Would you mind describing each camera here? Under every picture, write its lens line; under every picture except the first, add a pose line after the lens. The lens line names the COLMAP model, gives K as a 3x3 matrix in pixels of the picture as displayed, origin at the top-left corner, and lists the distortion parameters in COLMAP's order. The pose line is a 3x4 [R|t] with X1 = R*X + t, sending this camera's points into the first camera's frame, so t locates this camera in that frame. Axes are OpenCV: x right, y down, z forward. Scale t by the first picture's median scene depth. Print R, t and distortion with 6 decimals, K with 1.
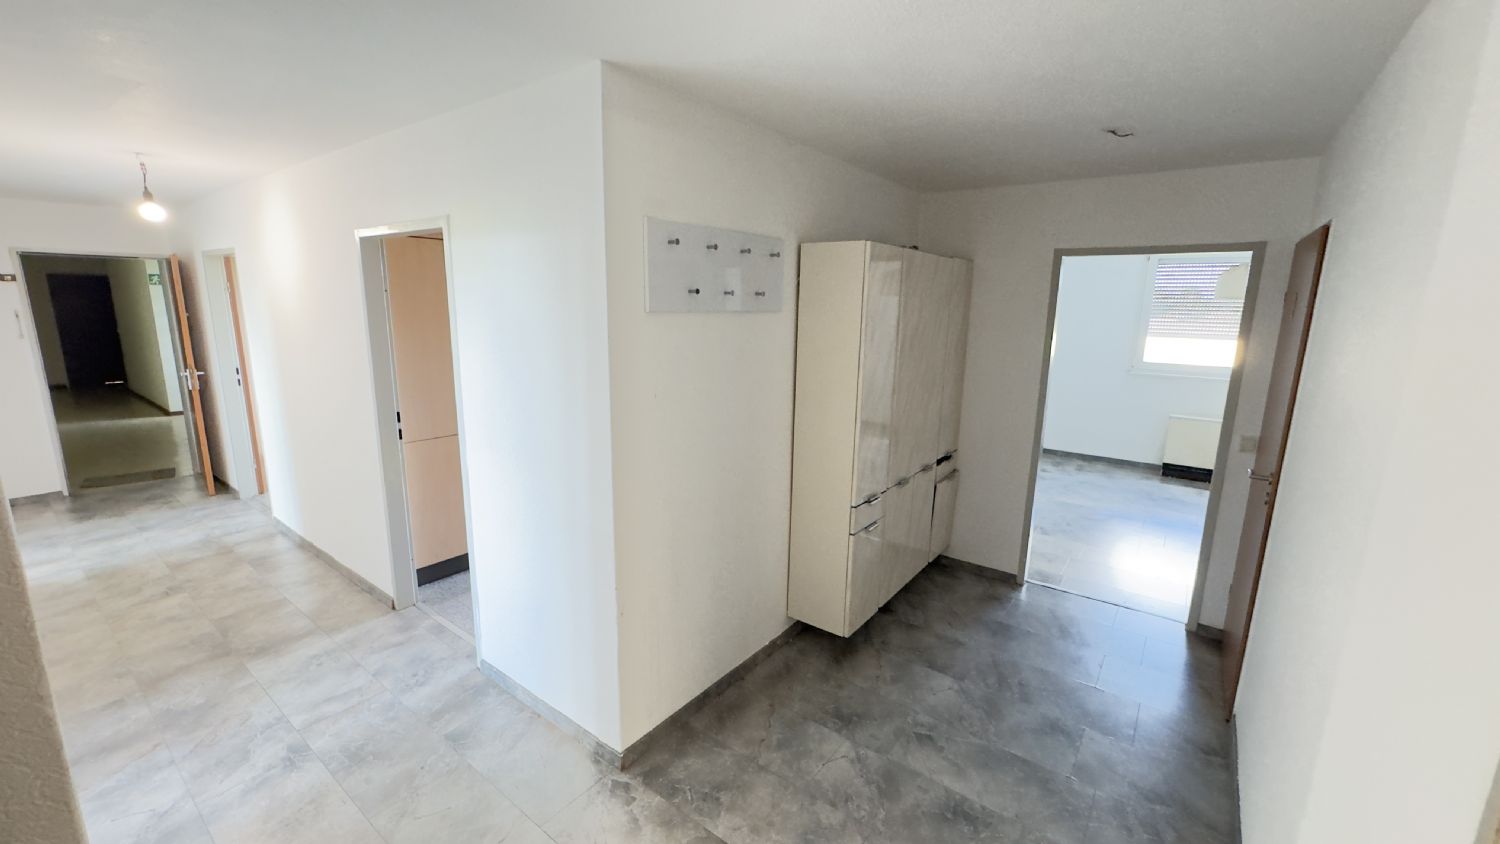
lens RADIAL K [[595.7, 0, 750.0], [0, 595.7, 422.0], [0, 0, 1]] dist [-0.005509, 0.000590]
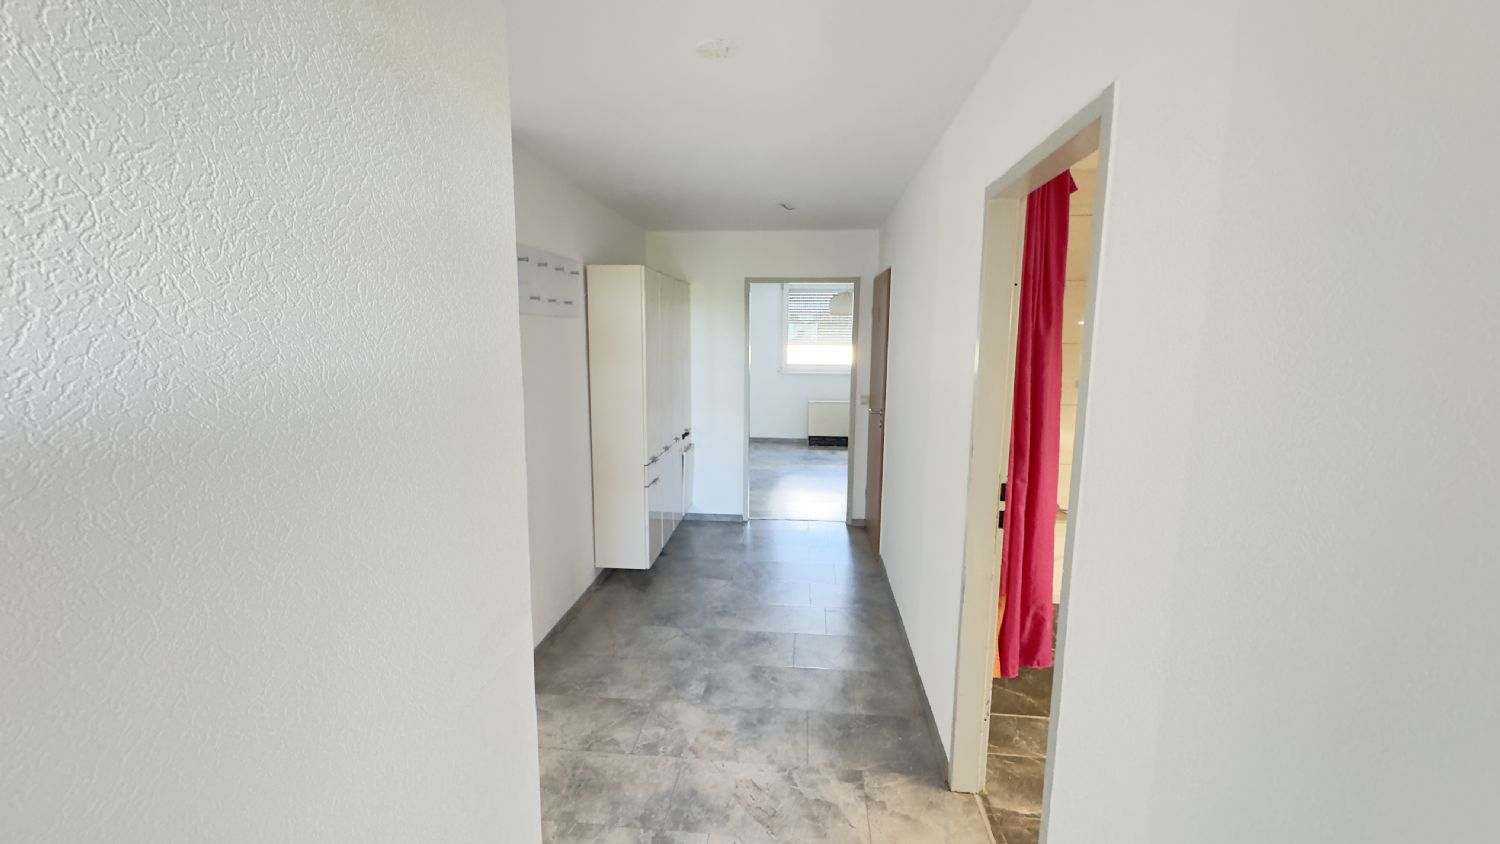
lens RADIAL K [[595.7, 0, 750.0], [0, 595.7, 422.0], [0, 0, 1]] dist [-0.005509, 0.000590]
pose [[0.849602, -0.089184, 0.519829, -0.312744], [0.111481, 0.993697, -0.011721, 0.090254], [-0.515507, 0.067909, 0.854190, -0.254423]]
